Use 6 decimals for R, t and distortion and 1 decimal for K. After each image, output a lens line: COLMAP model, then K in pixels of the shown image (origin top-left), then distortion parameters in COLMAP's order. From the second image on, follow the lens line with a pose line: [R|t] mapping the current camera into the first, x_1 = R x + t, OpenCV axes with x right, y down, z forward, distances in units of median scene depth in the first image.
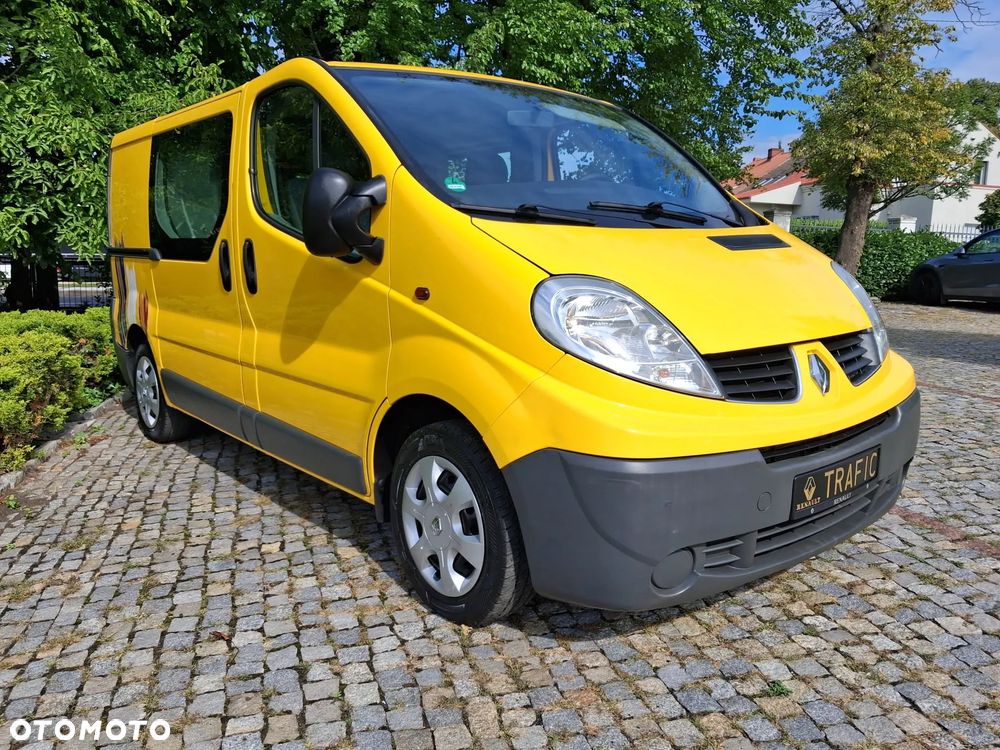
lens RADIAL K [[804.8, 0, 500.1], [0, 804.8, 371.6], [0, 0, 1]] dist [0.015370, -0.030491]
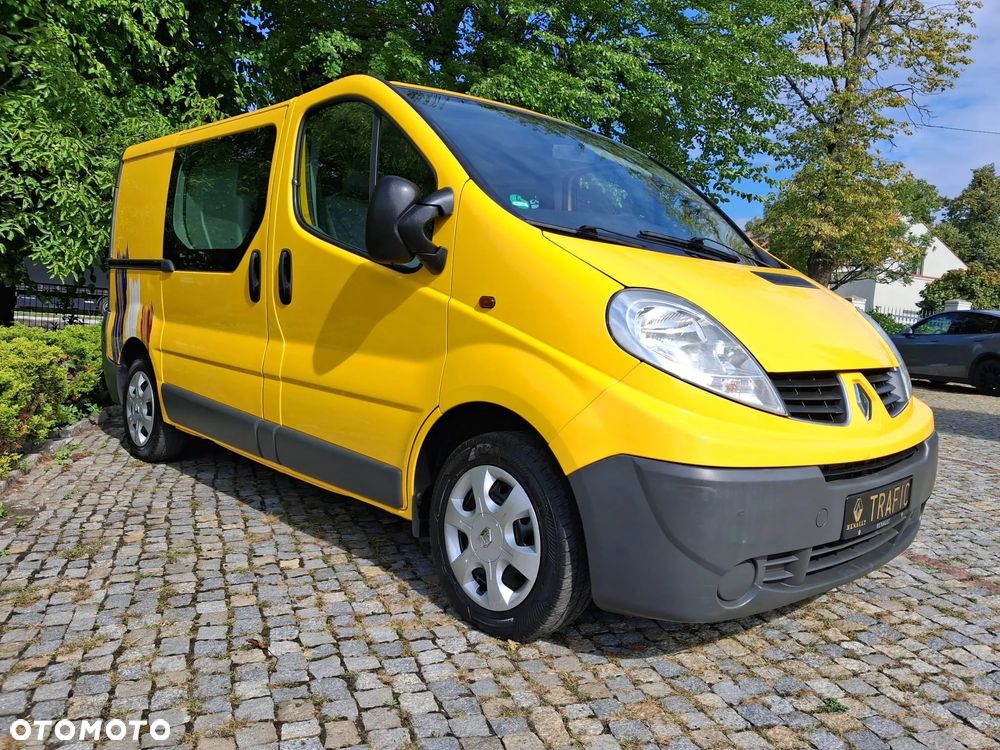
lens RADIAL K [[804.8, 0, 501.3], [0, 804.8, 370.7], [0, 0, 1]] dist [0.015370, -0.030491]
pose [[0.994531, 0.057543, 0.087160, -0.151821], [-0.049551, 0.994596, -0.091233, 0.074961], [-0.091939, 0.086415, 0.992008, 0.001180]]
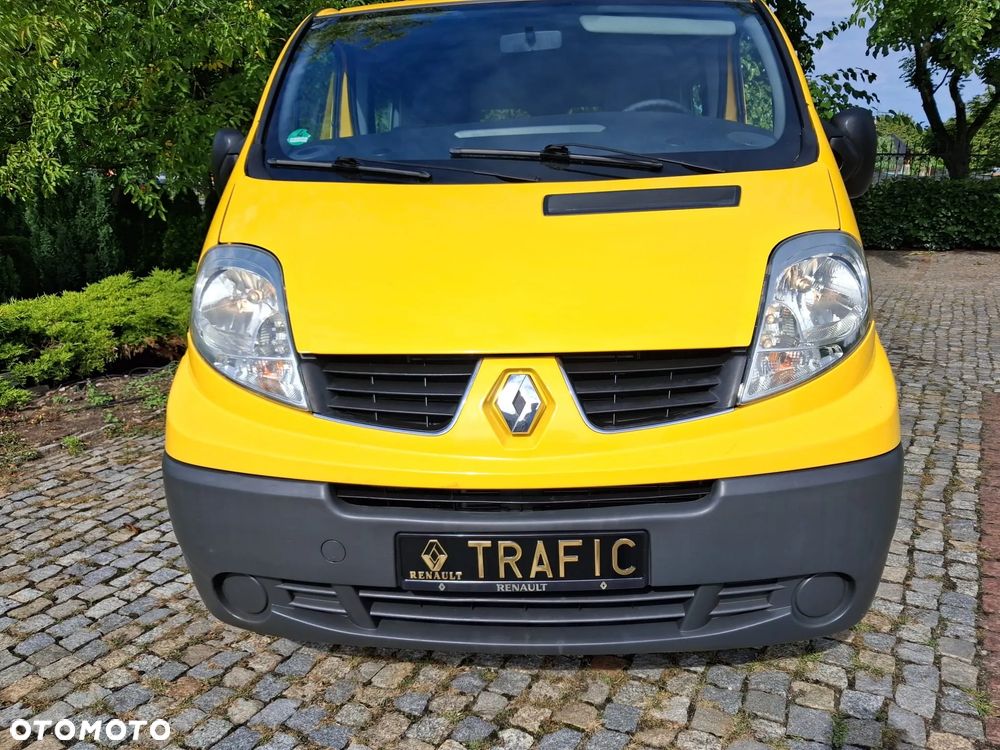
lens RADIAL K [[804.8, 0, 516.1], [0, 804.8, 389.8], [0, 0, 1]] dist [0.015370, -0.030491]
pose [[0.732622, 0.162989, -0.660832, 0.794306], [-0.091444, 0.985673, 0.141731, -0.099072], [0.674465, -0.043407, 0.737030, 0.464631]]
